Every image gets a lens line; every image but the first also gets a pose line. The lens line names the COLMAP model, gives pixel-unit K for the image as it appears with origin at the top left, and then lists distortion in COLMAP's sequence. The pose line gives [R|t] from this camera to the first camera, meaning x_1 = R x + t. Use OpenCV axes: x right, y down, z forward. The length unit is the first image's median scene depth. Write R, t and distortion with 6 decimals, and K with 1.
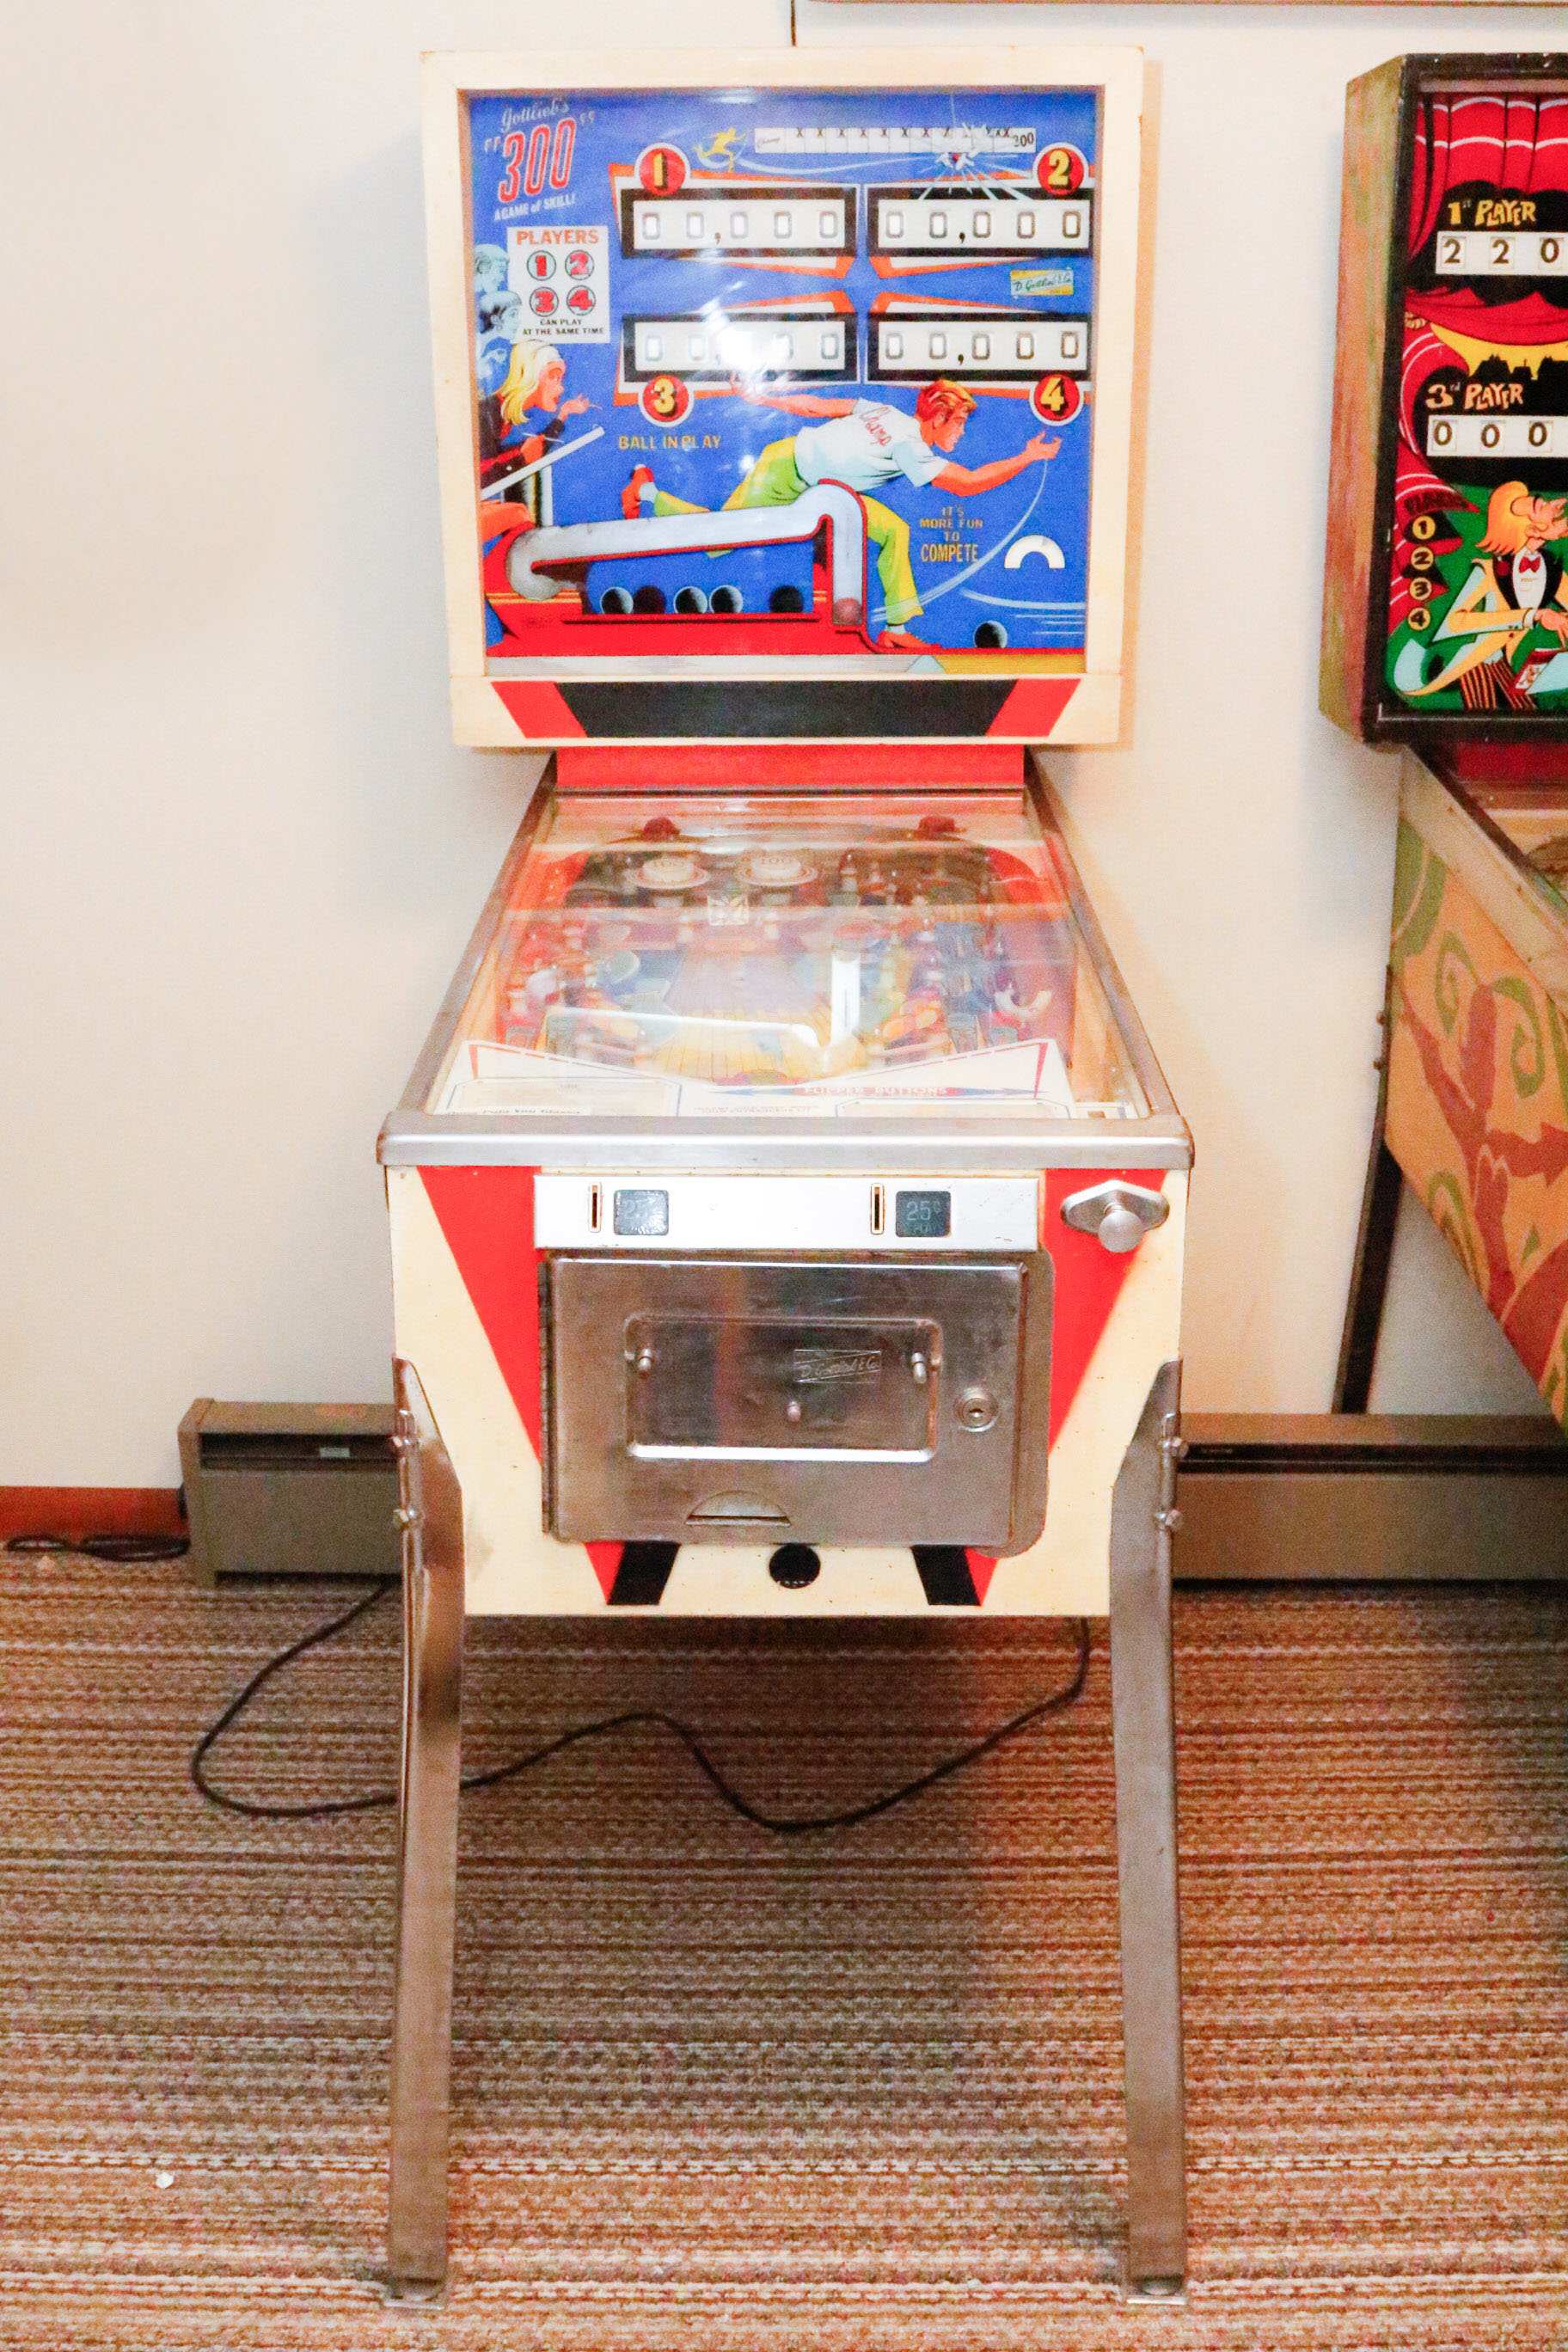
lens RADIAL K [[2530.7, 0, 784.0], [0, 2530.7, 1176.0], [0, 0, 1]] dist [-0.128004, 0.064370]
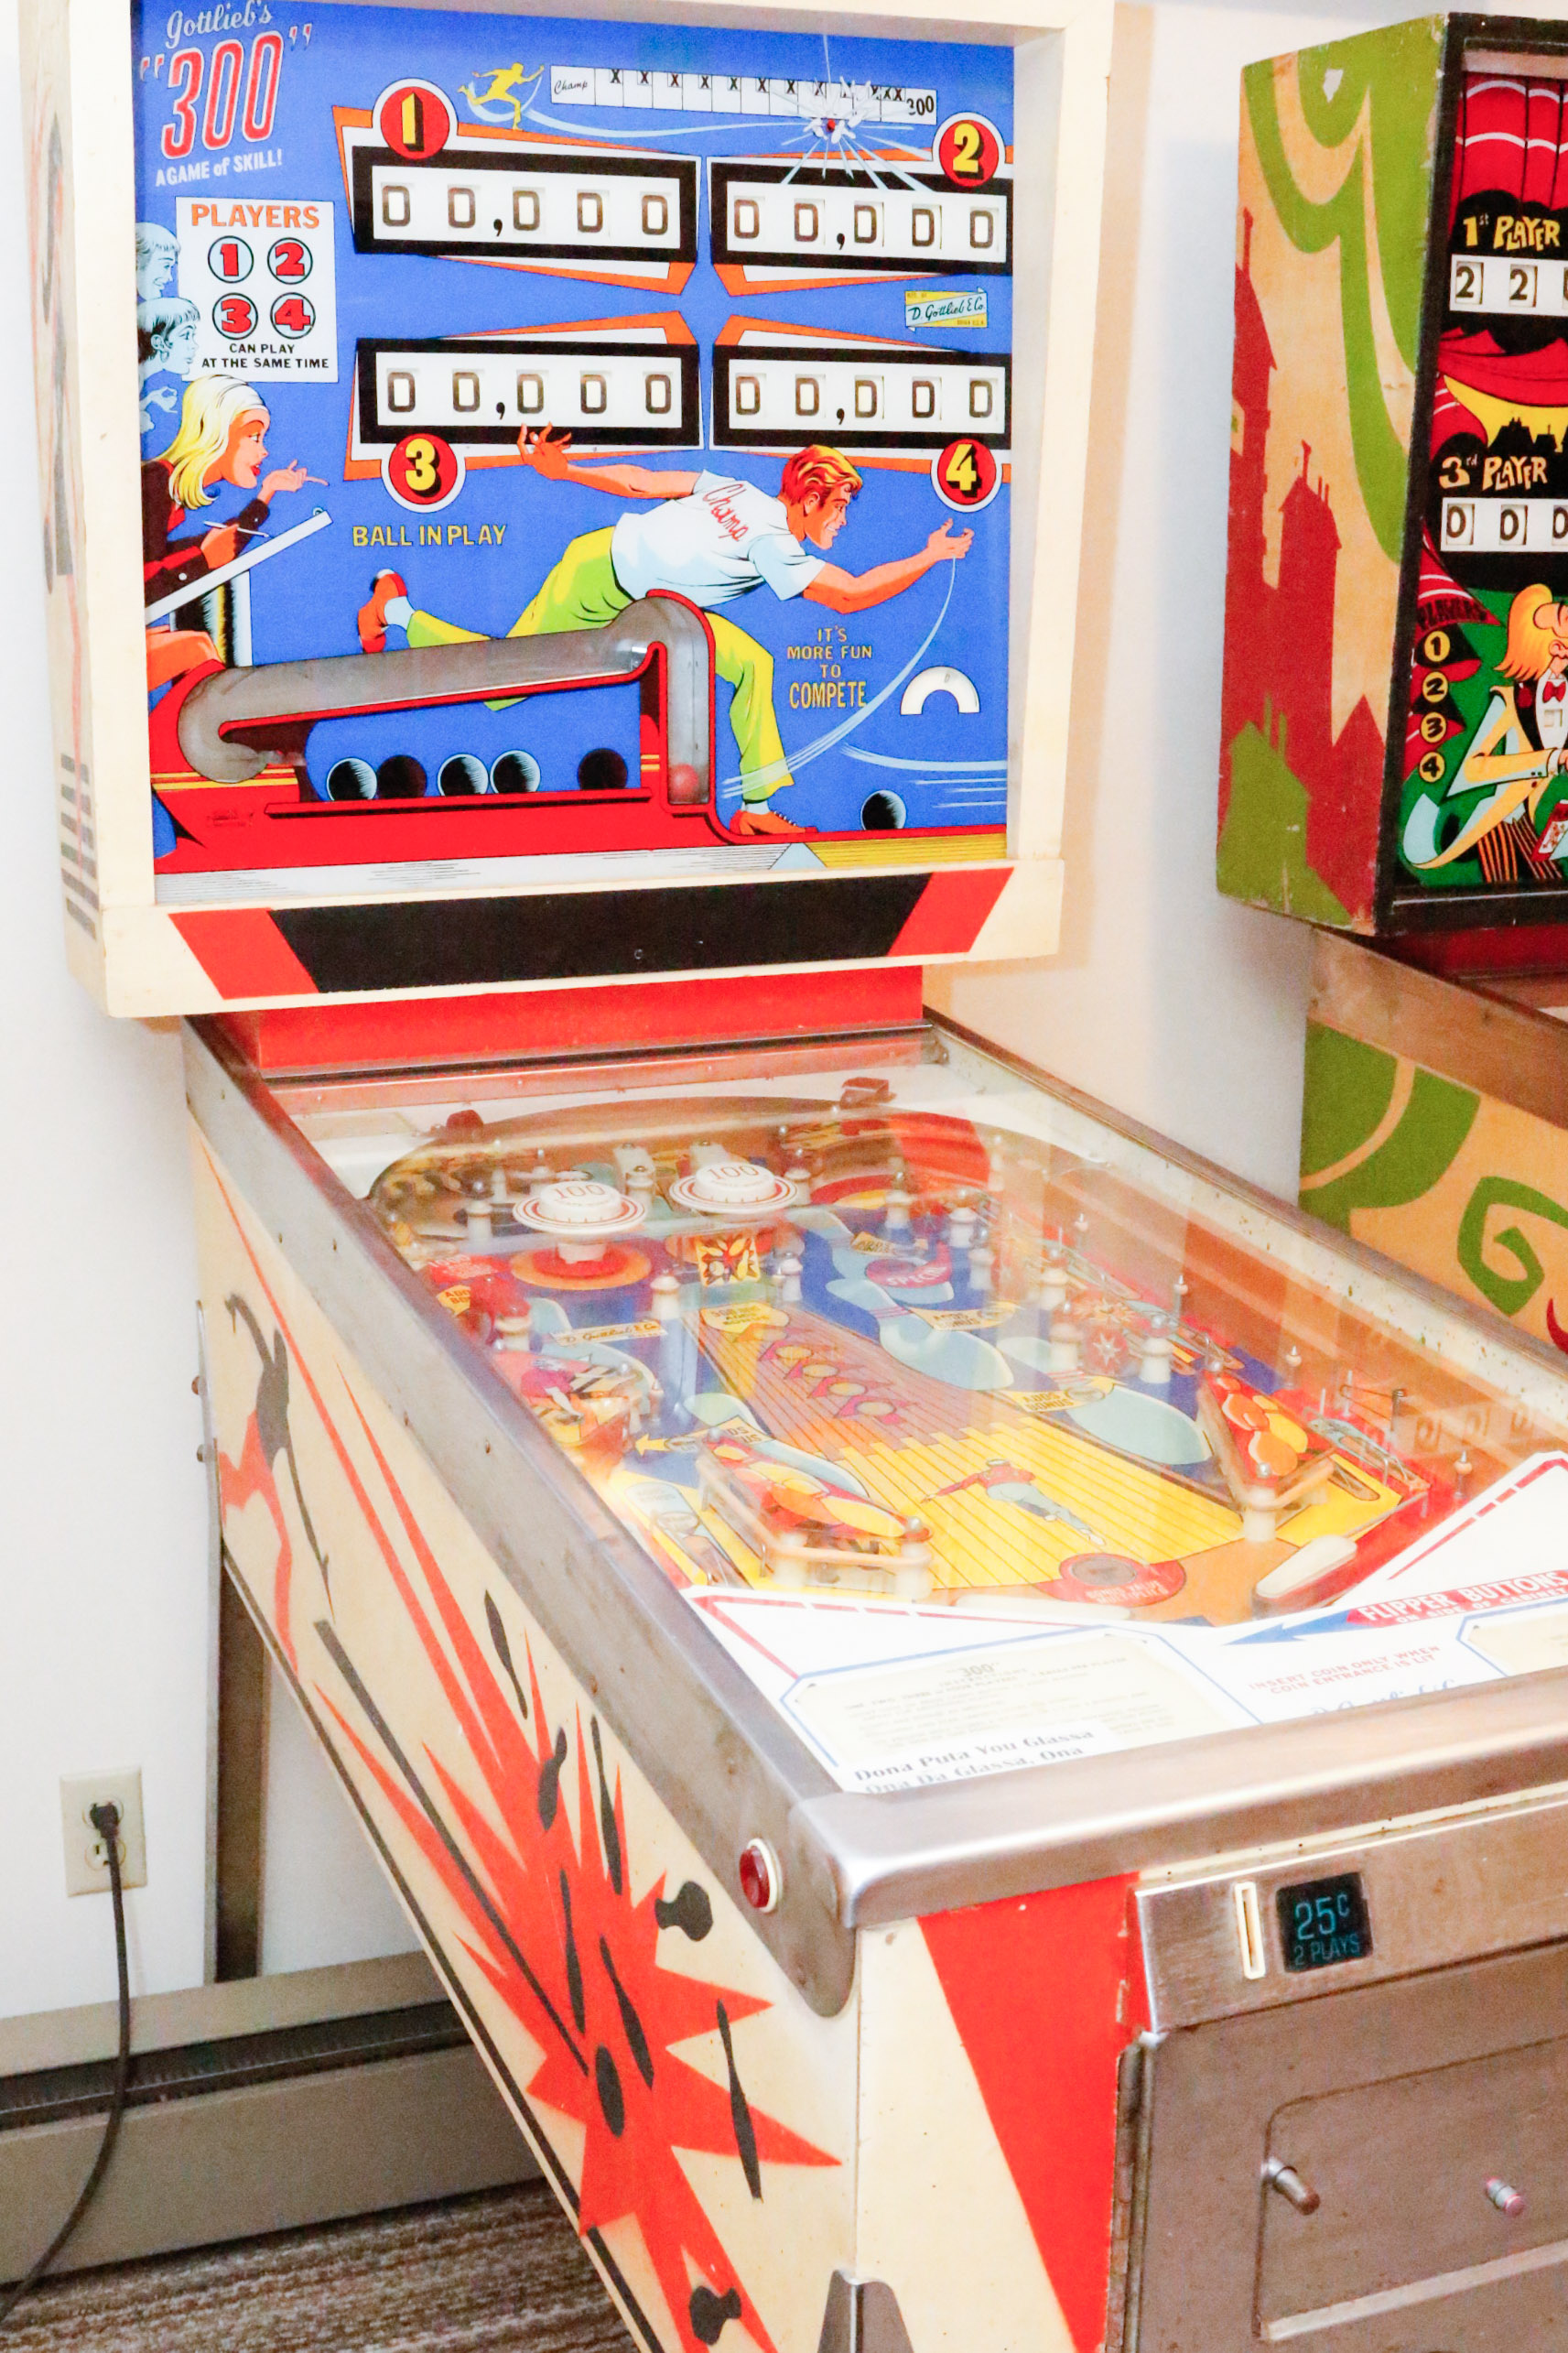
lens RADIAL K [[2675.7, 0, 784.0], [0, 2675.7, 1176.5], [0, 0, 1]] dist [-0.132386, 0.077340]
pose [[0.925634, -0.085313, 0.368677, -0.233721], [0.112713, 0.992192, -0.053391, -0.082102], [-0.361243, 0.090975, 0.928023, 0.349138]]
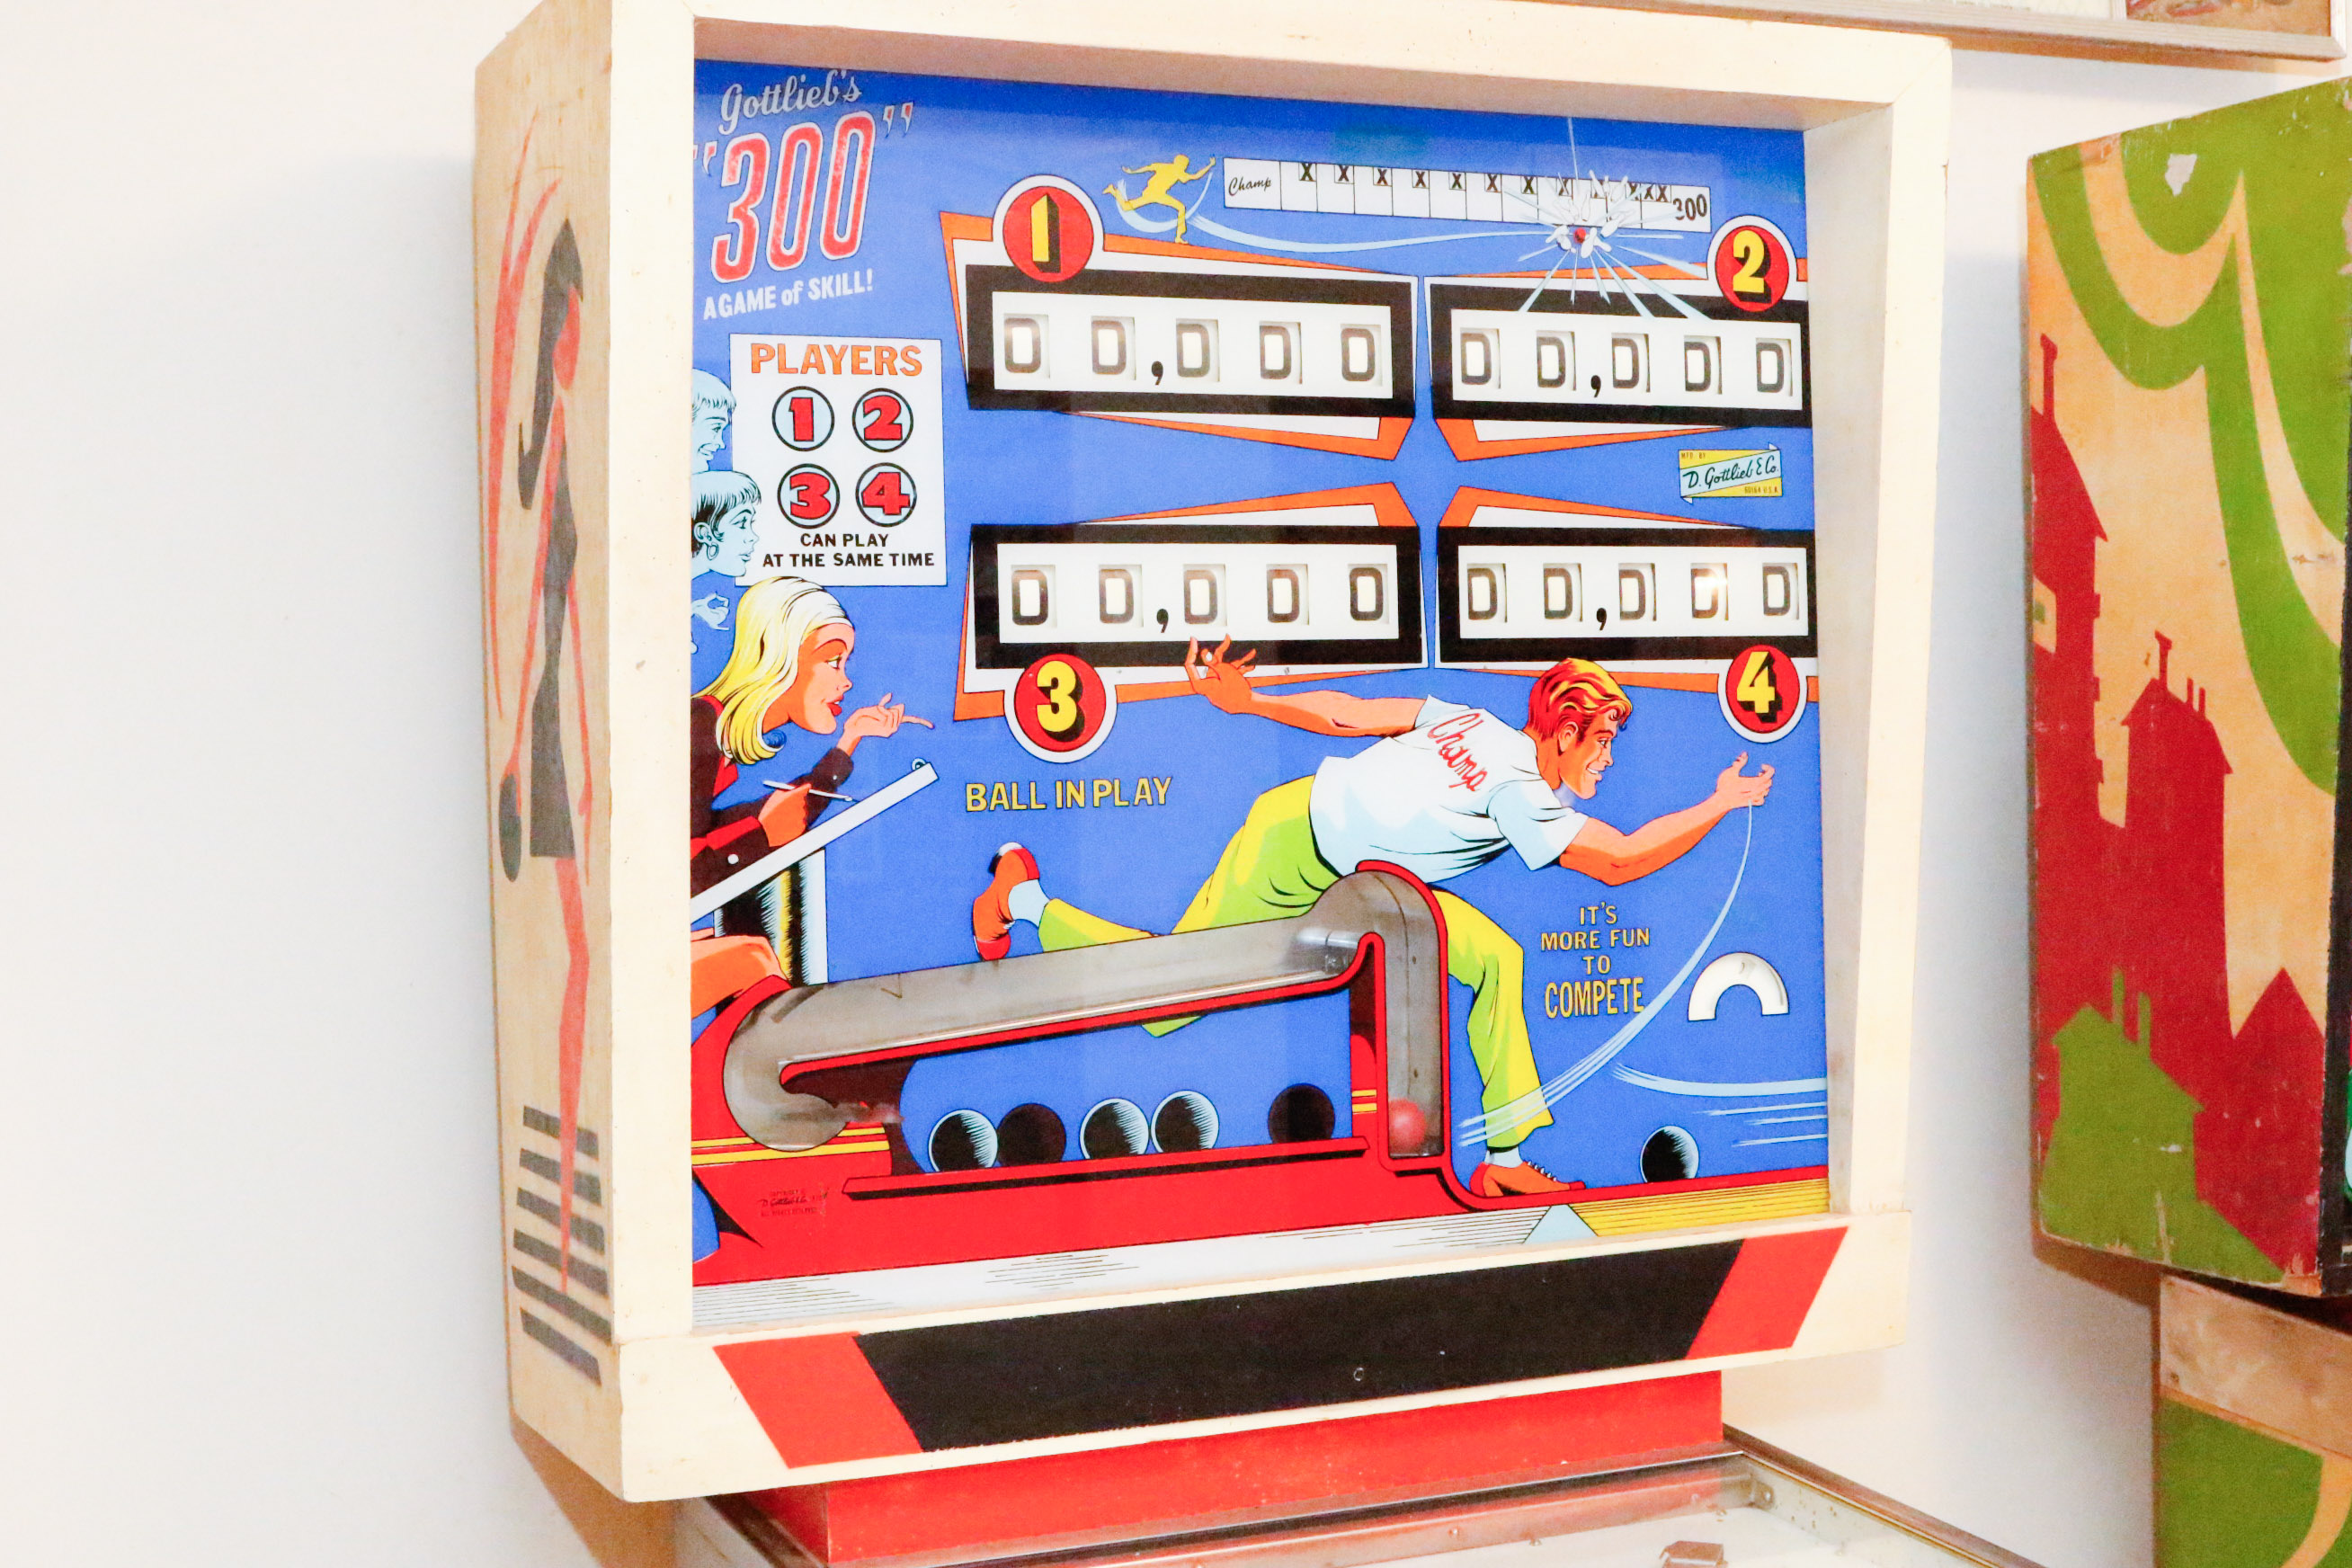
lens RADIAL K [[3186.7, 0, 1176.0], [0, 3186.7, 784.0], [0, 0, 1]] dist [-0.087234, 0.002771]
pose [[0.908552, -0.023999, 0.417082, -0.279711], [0.146069, 0.953586, -0.263319, -0.139535], [-0.391404, 0.300162, 0.869888, 0.488529]]
